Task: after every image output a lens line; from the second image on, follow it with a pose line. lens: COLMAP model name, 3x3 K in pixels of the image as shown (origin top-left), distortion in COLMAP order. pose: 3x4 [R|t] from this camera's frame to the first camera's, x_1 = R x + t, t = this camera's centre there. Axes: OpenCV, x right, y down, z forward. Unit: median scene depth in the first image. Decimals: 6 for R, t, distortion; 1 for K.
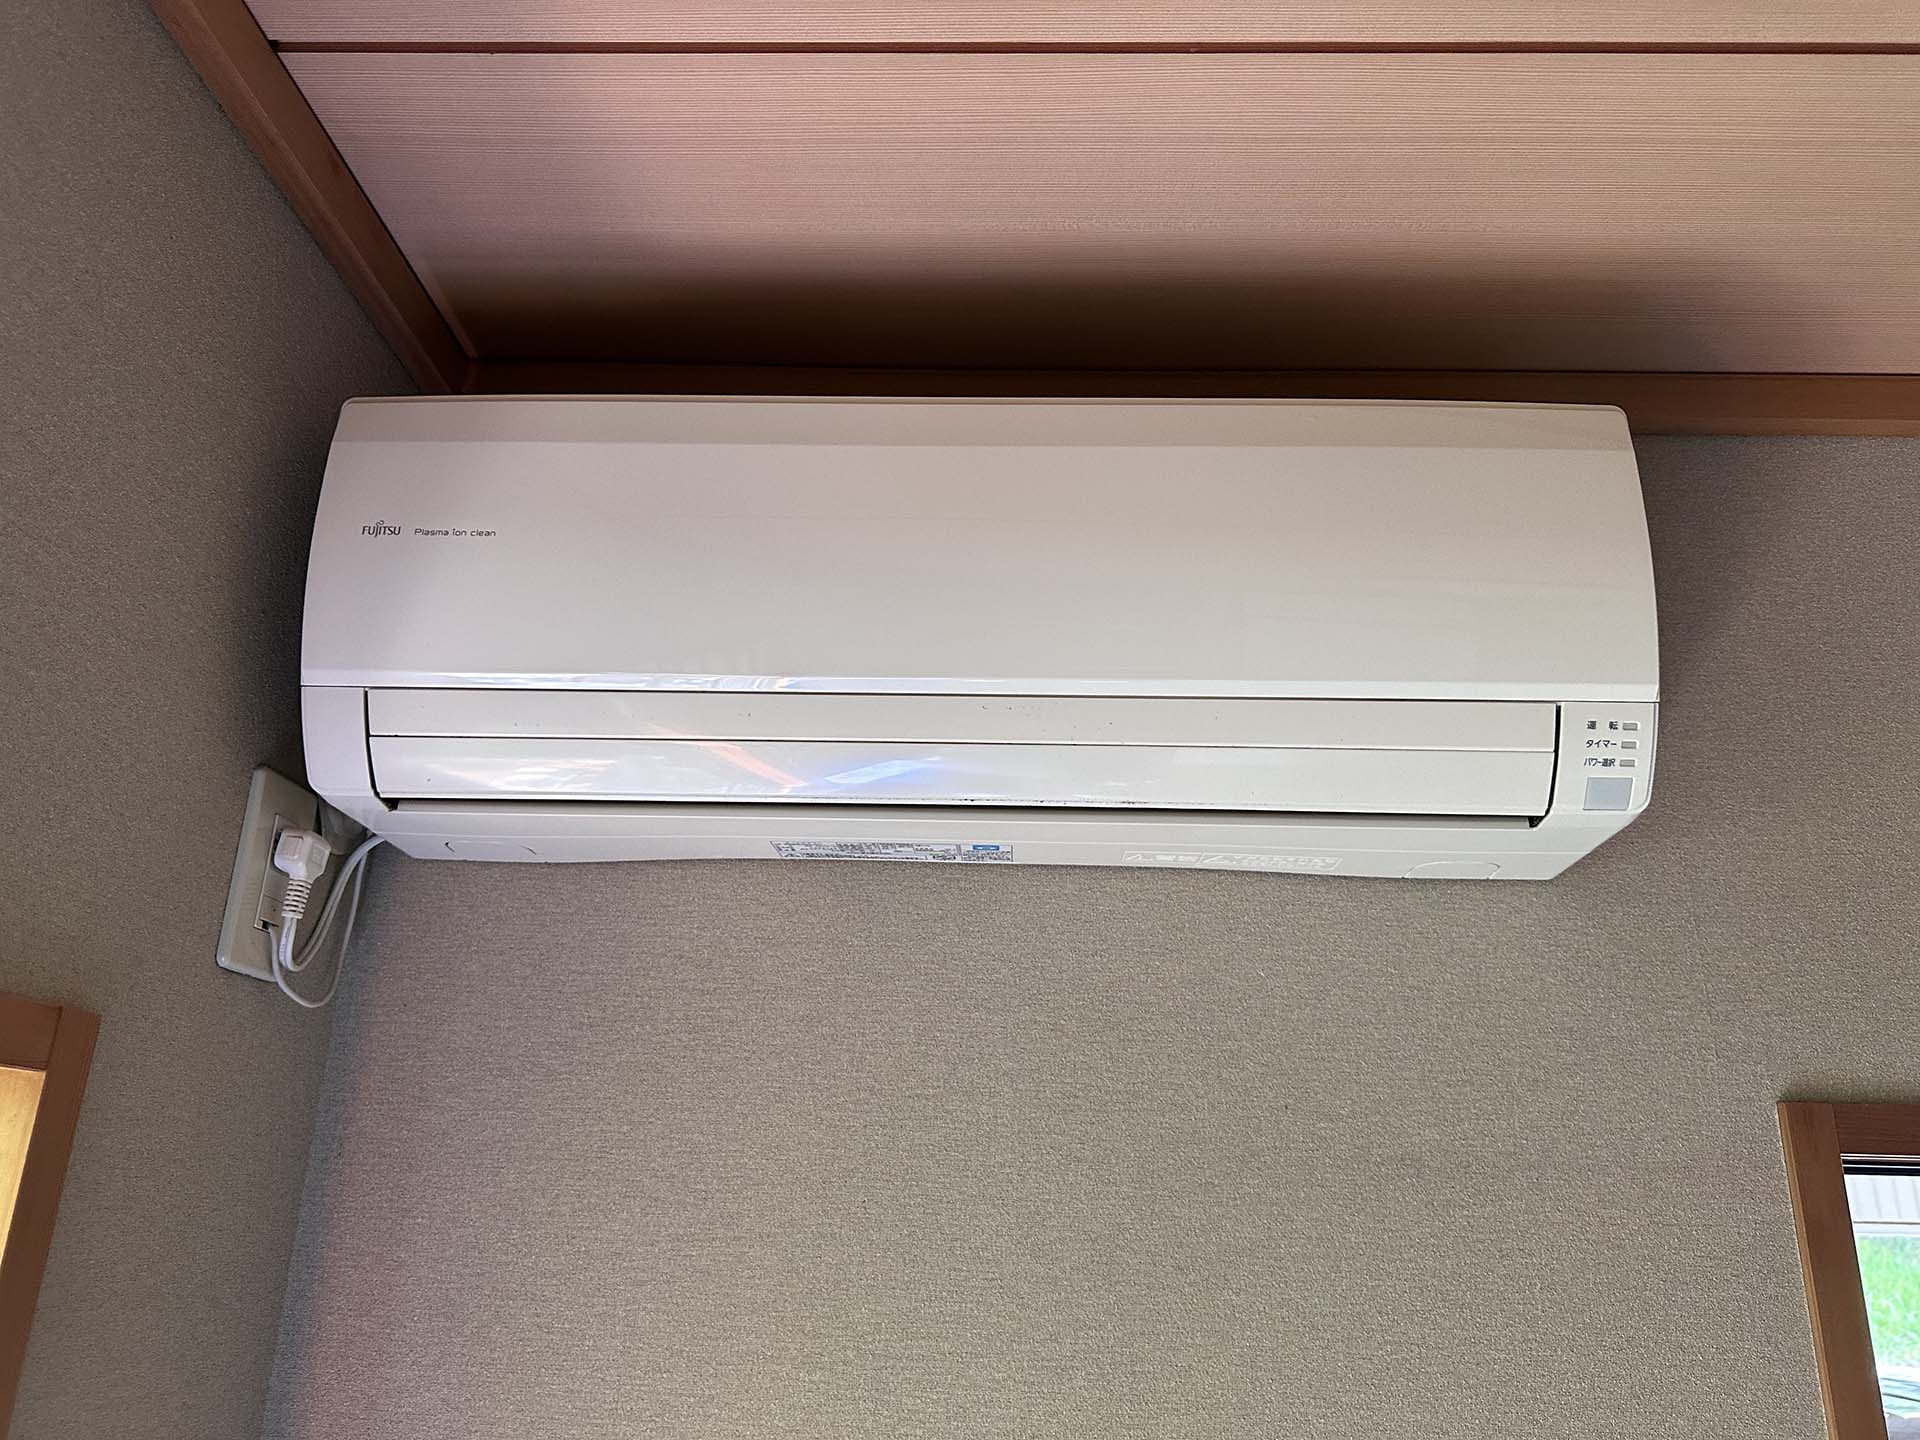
lens RADIAL K [[1381.5, 0, 960.6], [0, 1381.5, 729.5], [0, 0, 1]] dist [-0.023226, -0.009385]
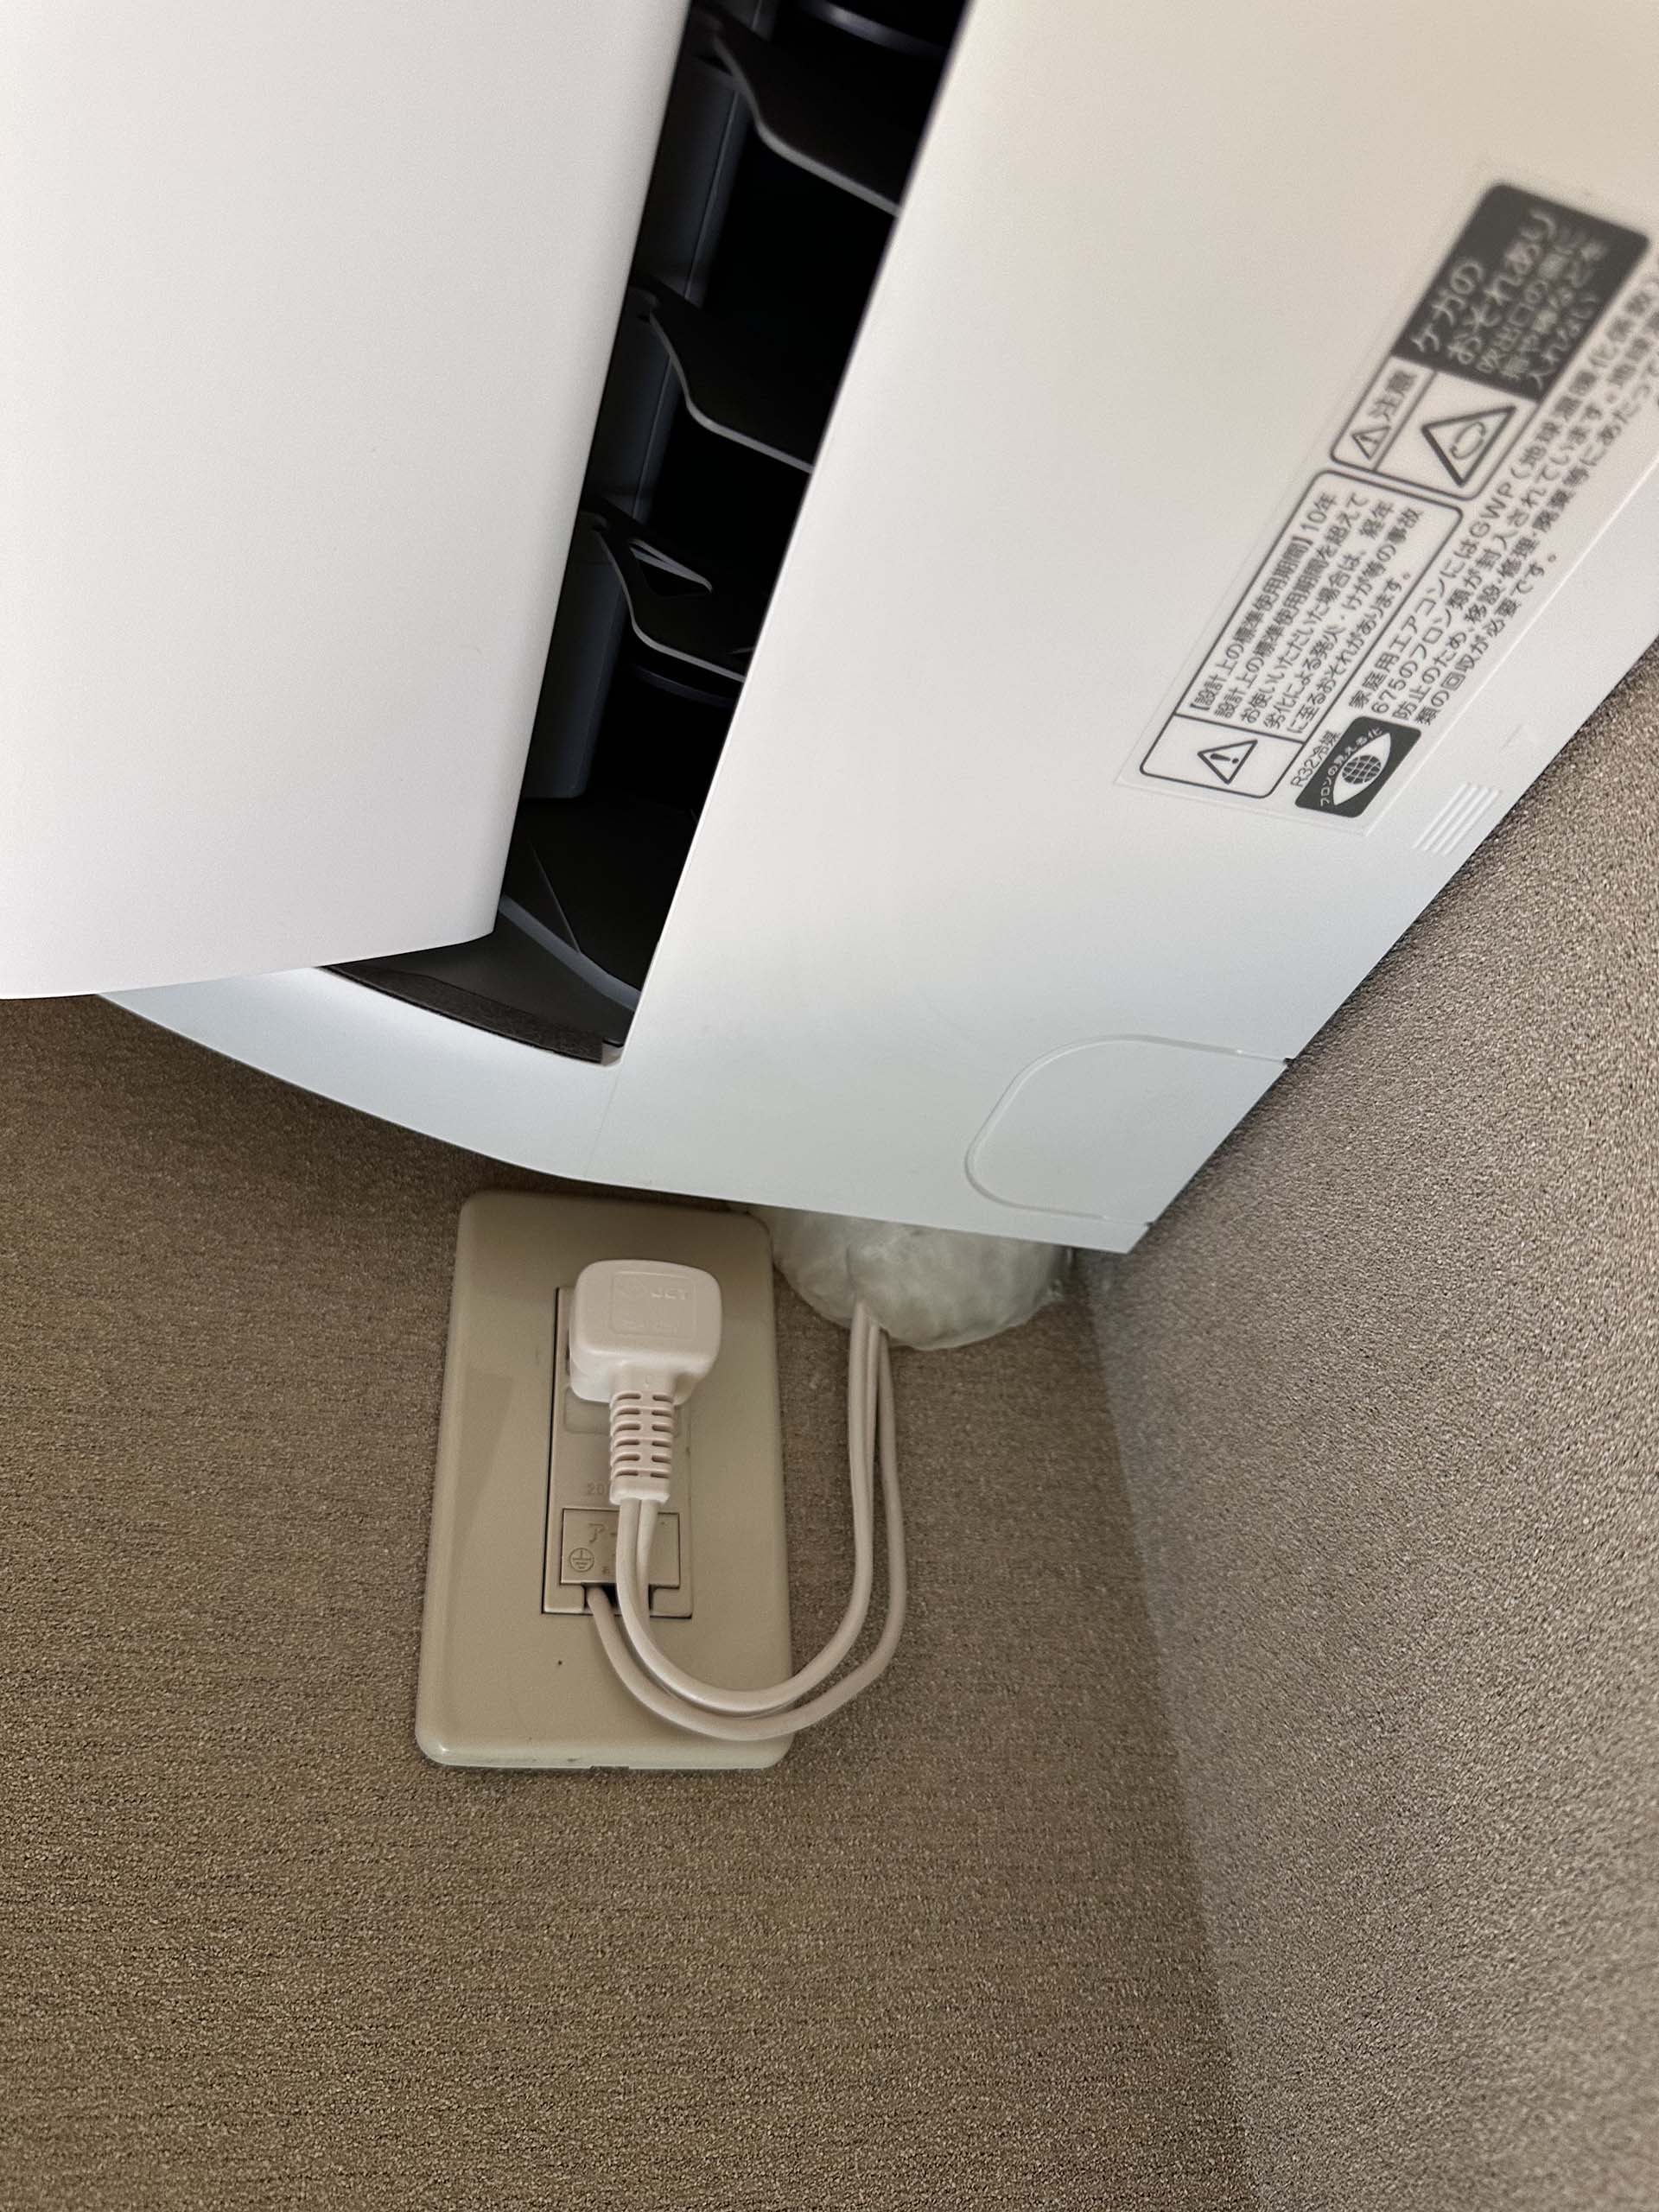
lens RADIAL K [[1591.5, 0, 829.1], [0, 1591.5, 1103.6], [0, 0, 1]] dist [-0.023226, -0.009385]
pose [[0.318137, -0.602450, -0.732013, -0.141215], [0.376106, 0.788971, -0.485869, 0.238725], [0.870249, -0.120741, 0.477586, 0.835922]]
